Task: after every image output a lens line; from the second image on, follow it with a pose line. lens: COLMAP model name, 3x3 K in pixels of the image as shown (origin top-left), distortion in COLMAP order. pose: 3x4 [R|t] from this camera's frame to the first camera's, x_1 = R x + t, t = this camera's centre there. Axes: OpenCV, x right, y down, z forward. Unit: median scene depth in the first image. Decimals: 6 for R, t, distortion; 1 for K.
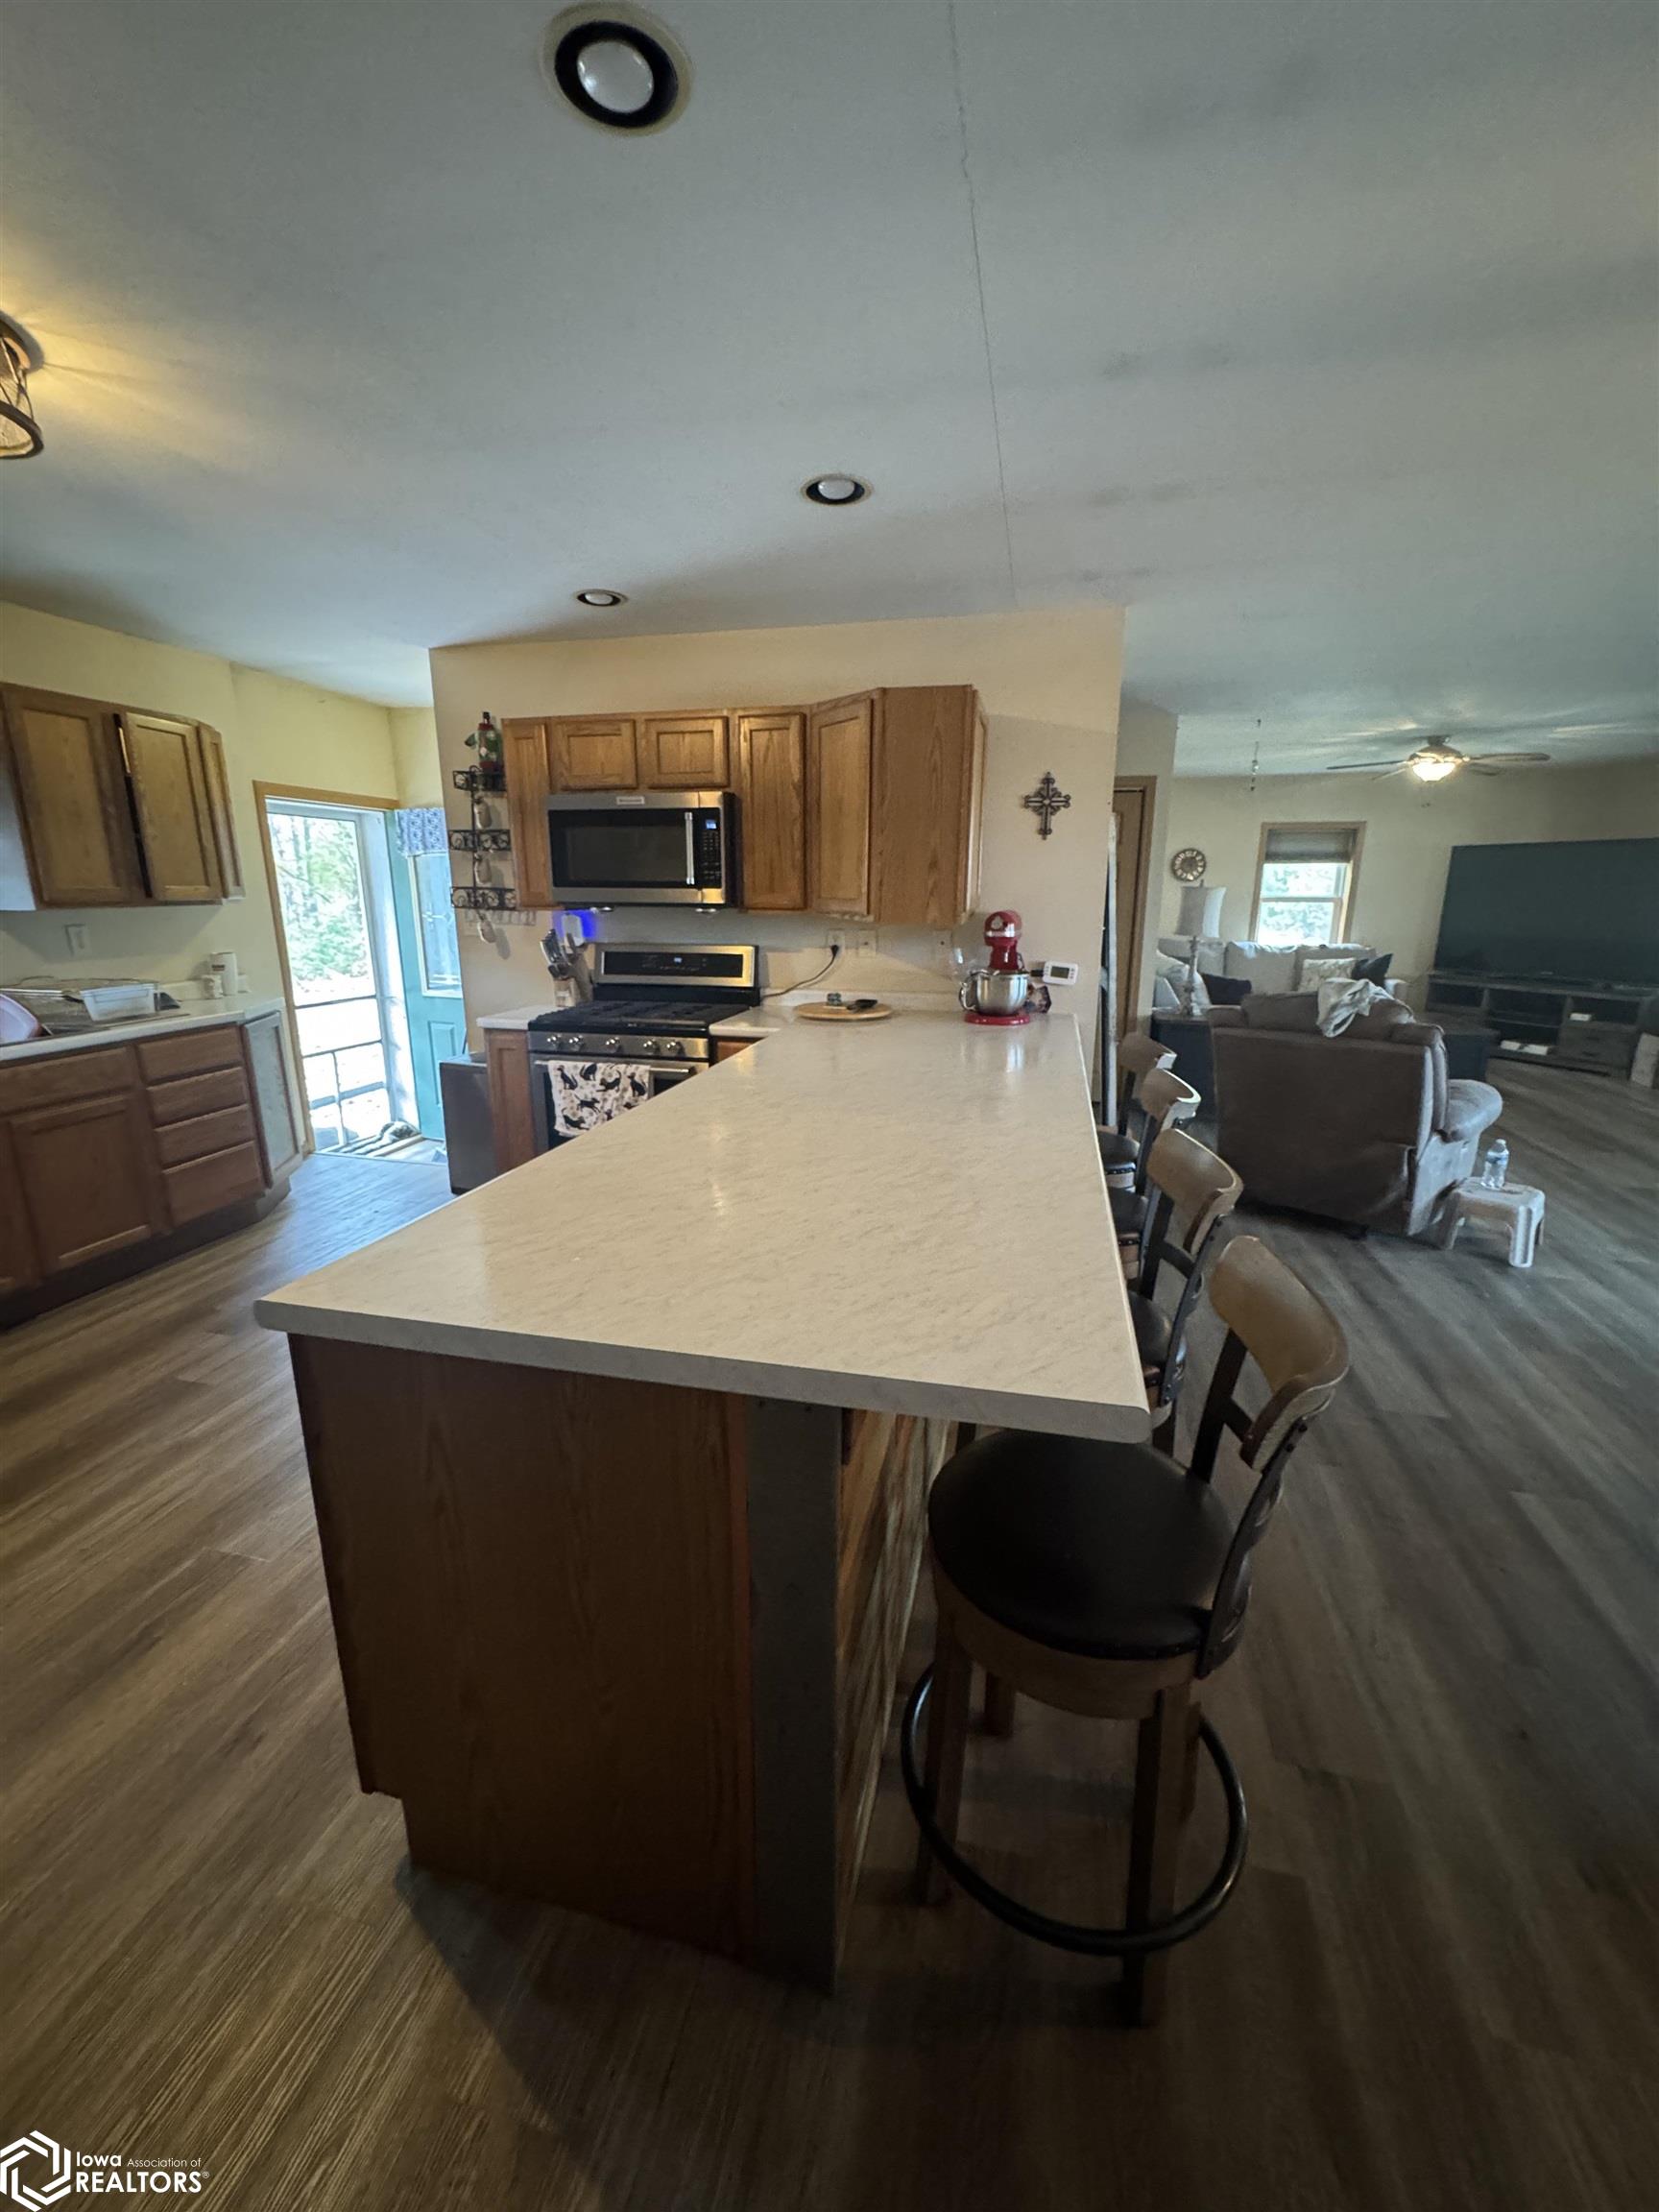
lens RADIAL K [[884.2, 0, 865.9], [0, 884.2, 1095.0], [0, 0, 1]] dist [-0.001405, 0.000152]
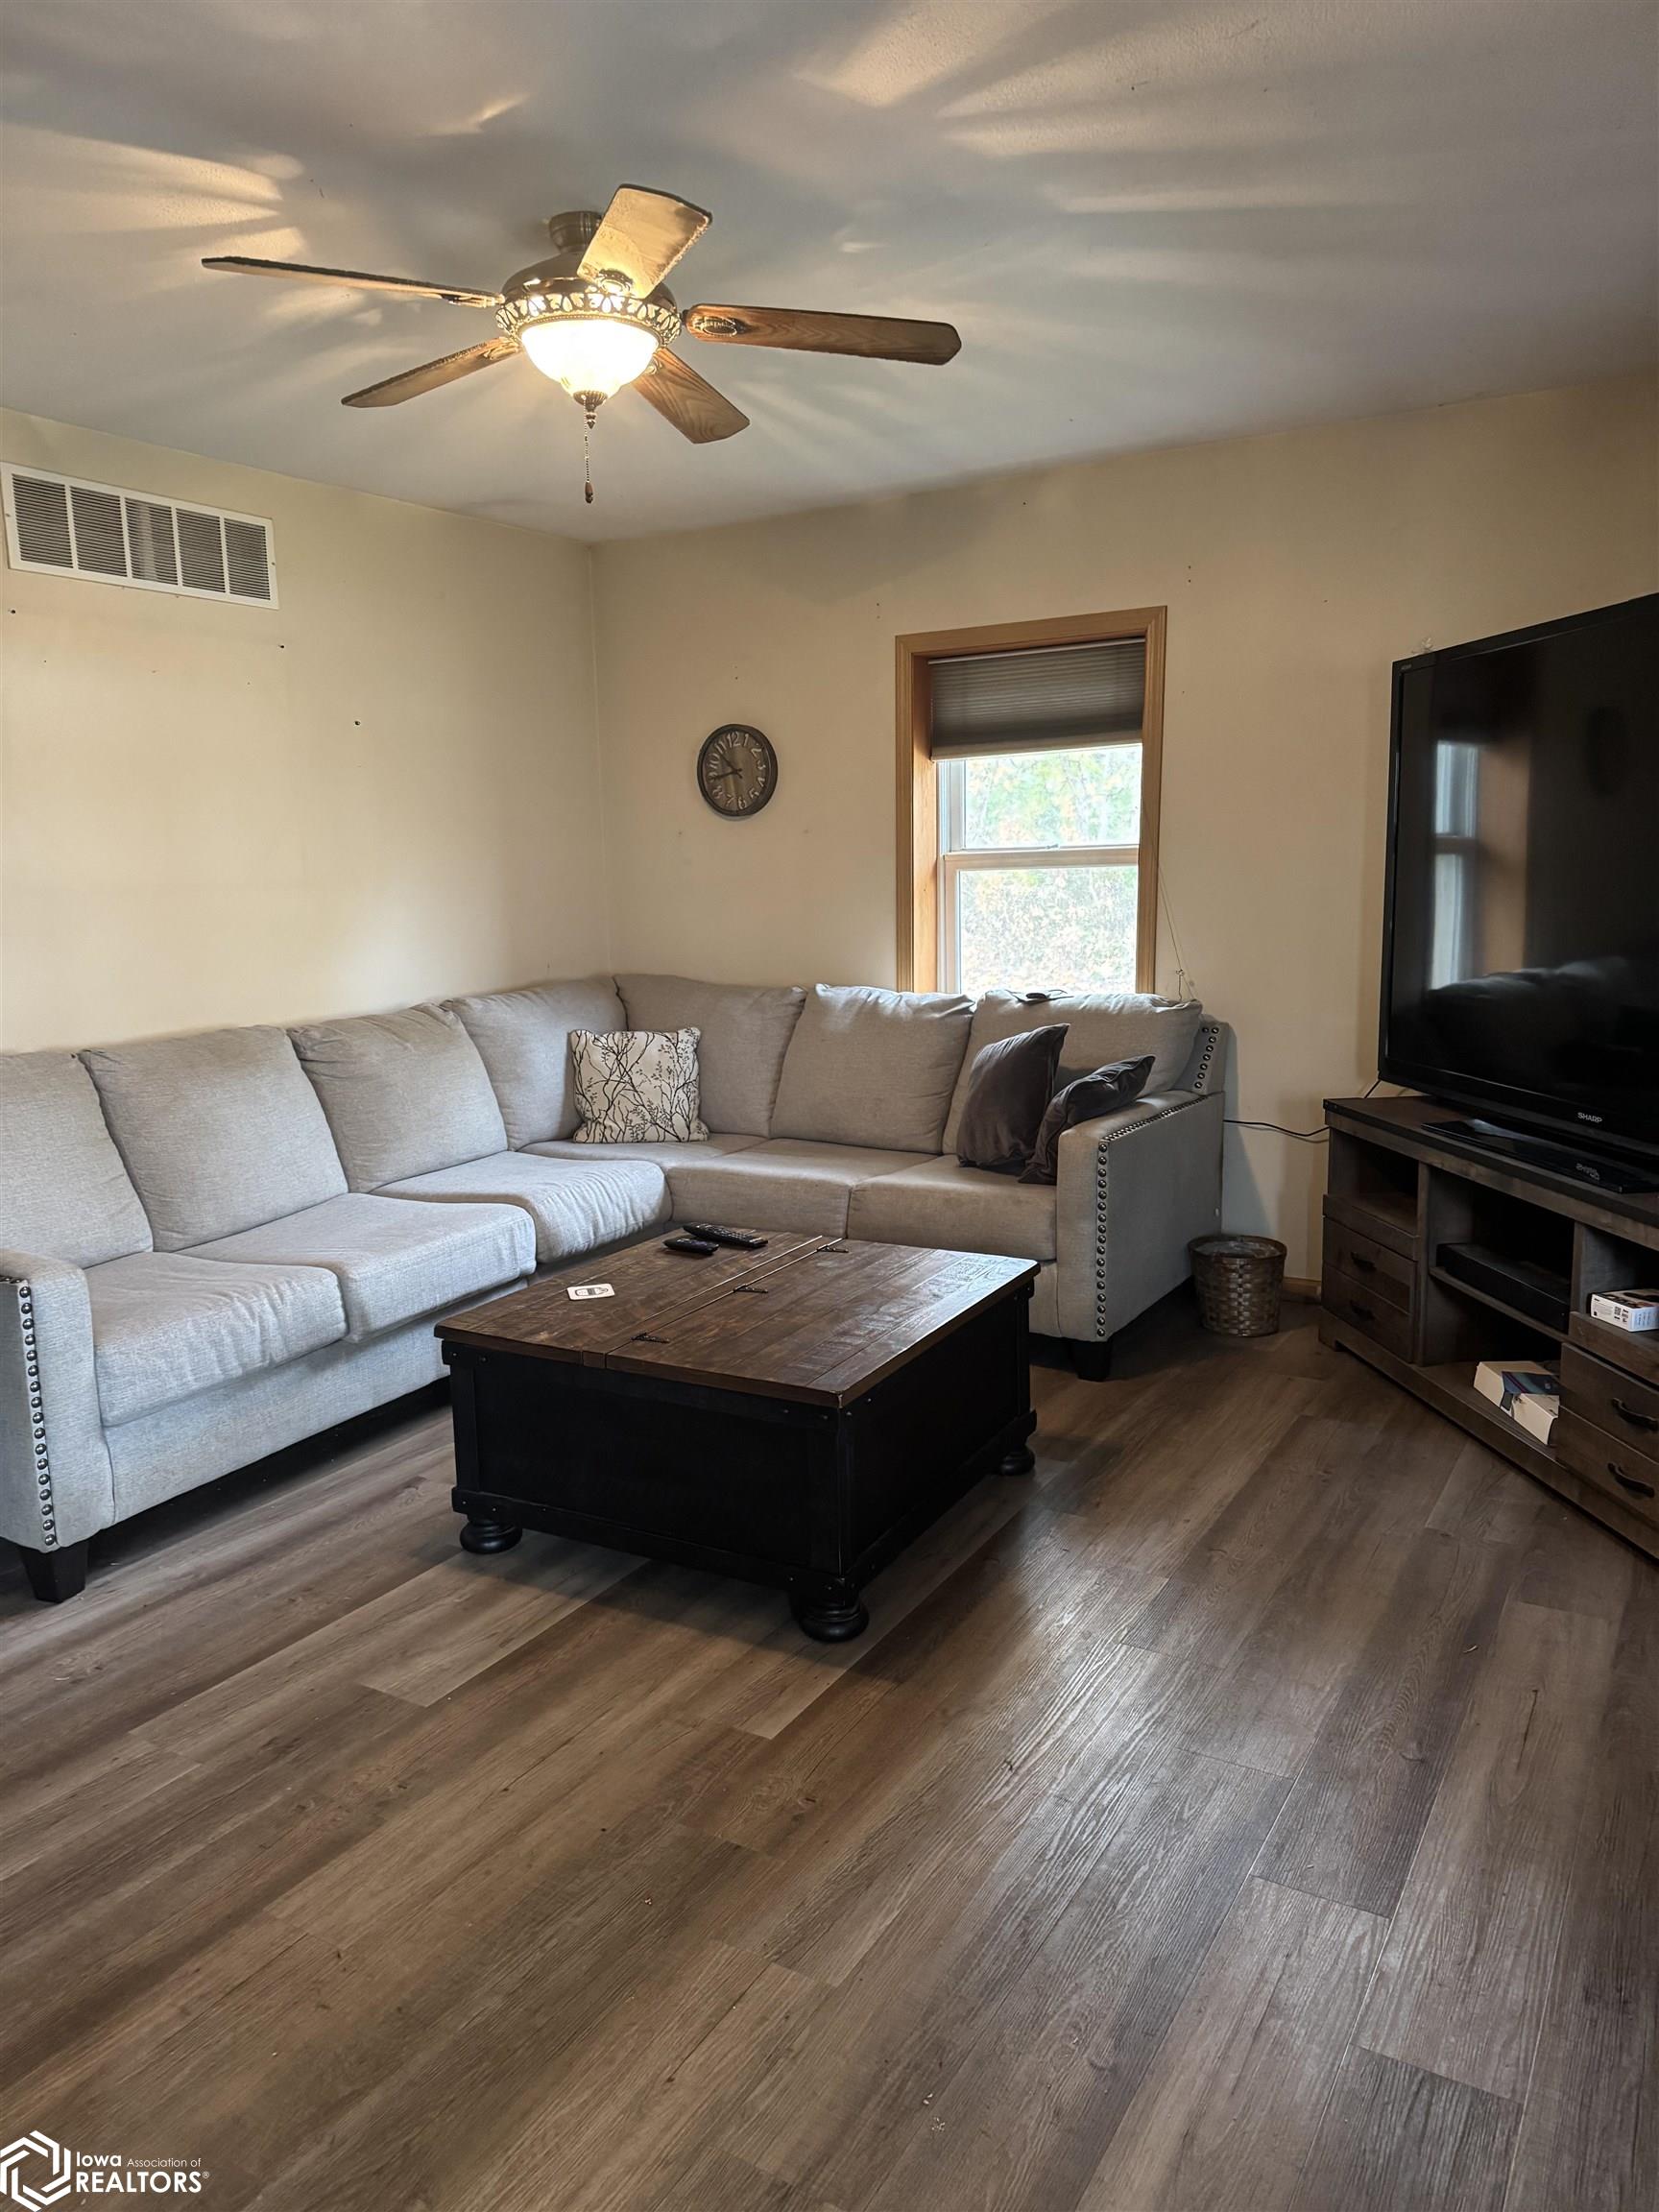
lens RADIAL K [[1550.4, 0, 815.1], [0, 1550.4, 1108.3], [0, 0, 1]] dist [0.059827, -0.057235]
pose [[0.946007, 0.024955, -0.323185, 0.611098], [-0.047610, 0.996916, -0.062386, -0.088017], [0.320631, 0.074404, 0.944277, 0.433807]]
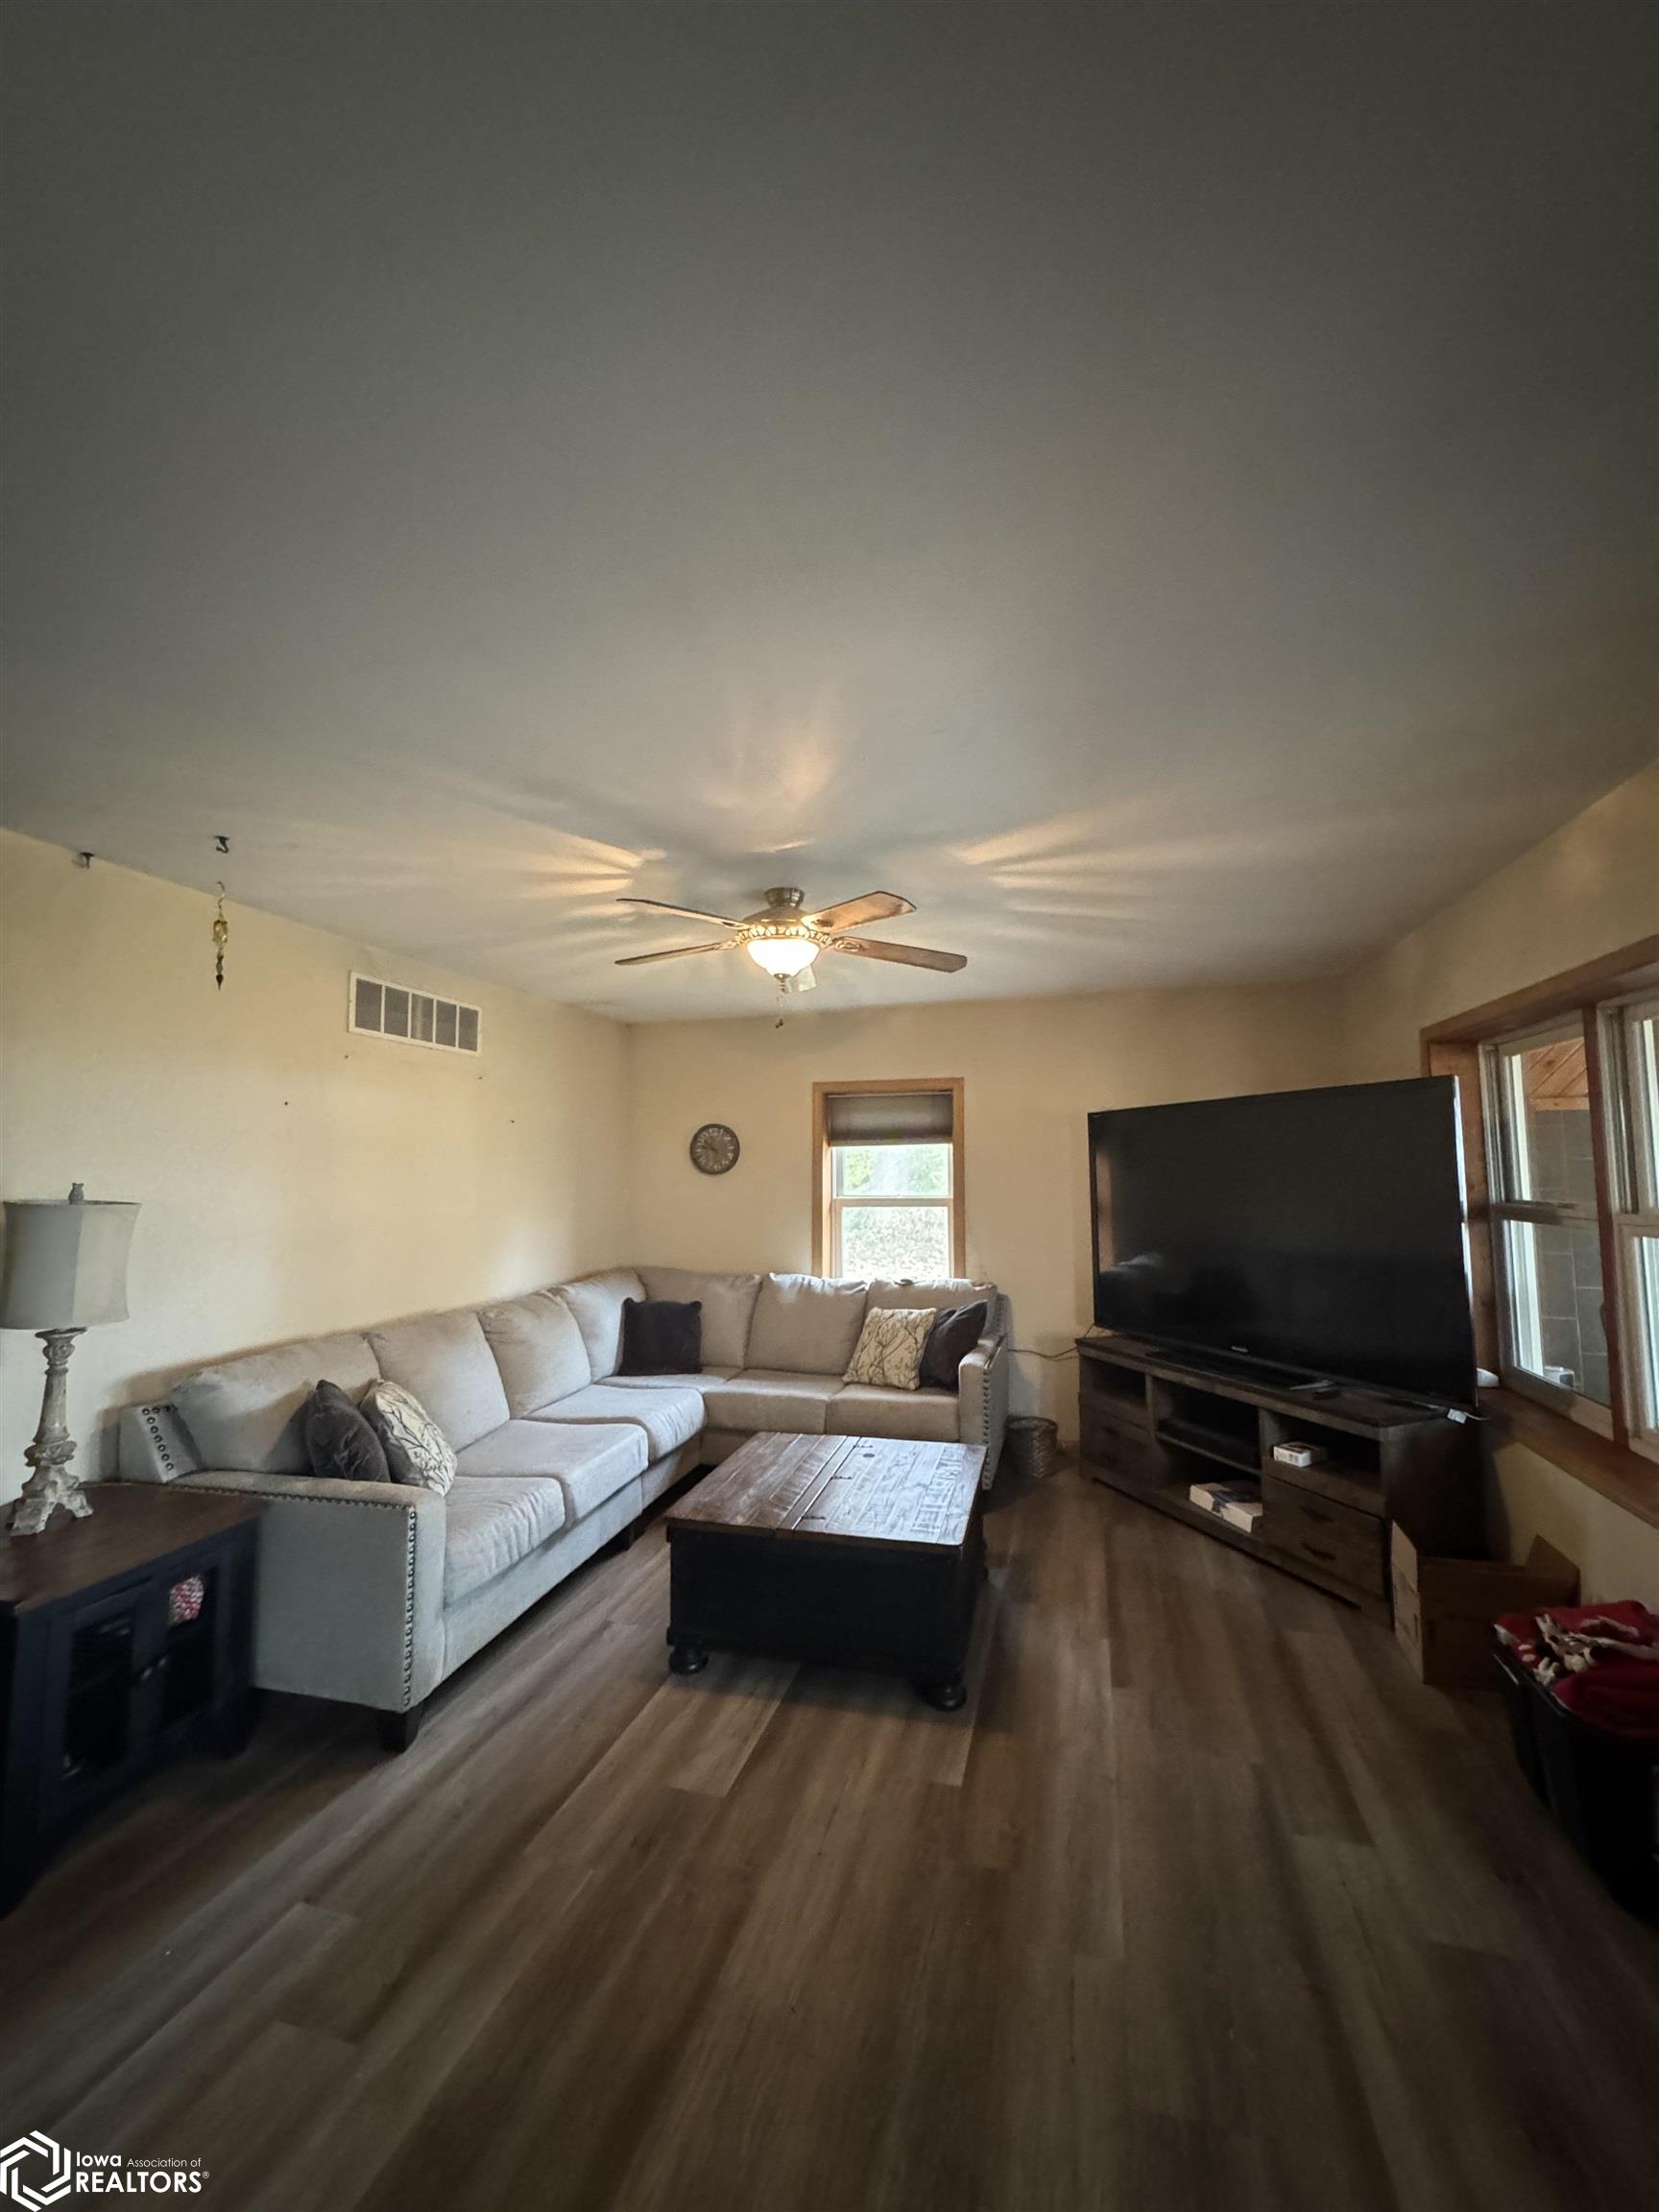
lens RADIAL K [[884.2, 0, 836.5], [0, 884.2, 1109.7], [0, 0, 1]] dist [-0.001405, 0.000152]
pose [[0.997772, -0.016642, -0.064611, 0.500160], [-0.003680, 0.953189, -0.302352, -0.099506], [0.066618, 0.301916, 0.951004, 0.405410]]
